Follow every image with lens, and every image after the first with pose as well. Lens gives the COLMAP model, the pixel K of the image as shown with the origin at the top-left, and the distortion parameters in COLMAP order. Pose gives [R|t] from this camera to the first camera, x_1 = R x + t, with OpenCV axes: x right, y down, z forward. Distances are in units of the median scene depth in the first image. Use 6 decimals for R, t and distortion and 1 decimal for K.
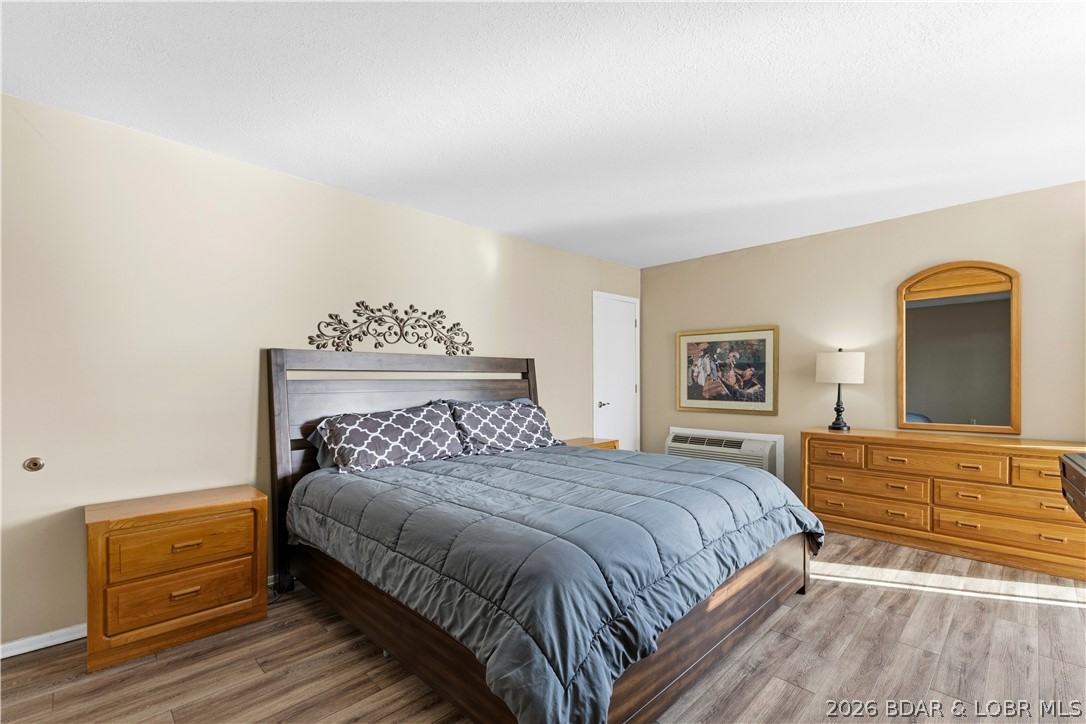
lens RADIAL K [[476.3, 0, 544.5], [0, 476.3, 378.7], [0, 0, 1]] dist [-0.000322, -0.000029]
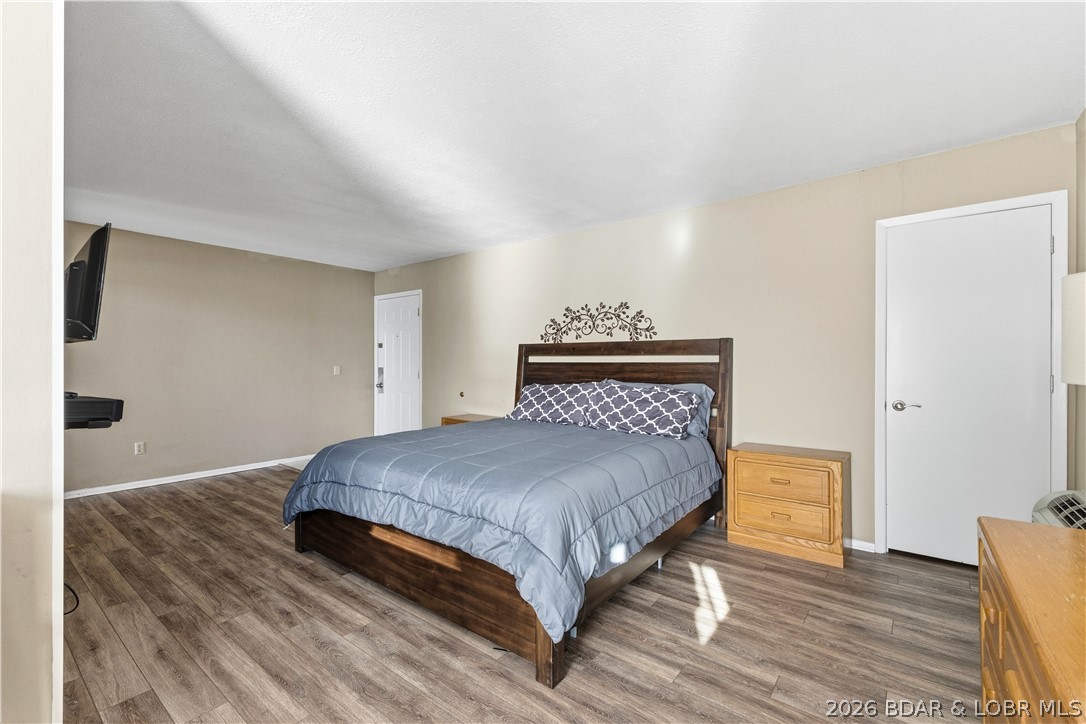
lens RADIAL K [[462.4, 0, 546.2], [0, 462.4, 355.8], [0, 0, 1]] dist [0.001245, 0.000060]
pose [[0.136104, -0.003300, -0.990689, 0.913264], [0.003852, 0.999989, -0.002802, -0.012075], [0.990687, -0.003435, 0.136115, 0.694874]]
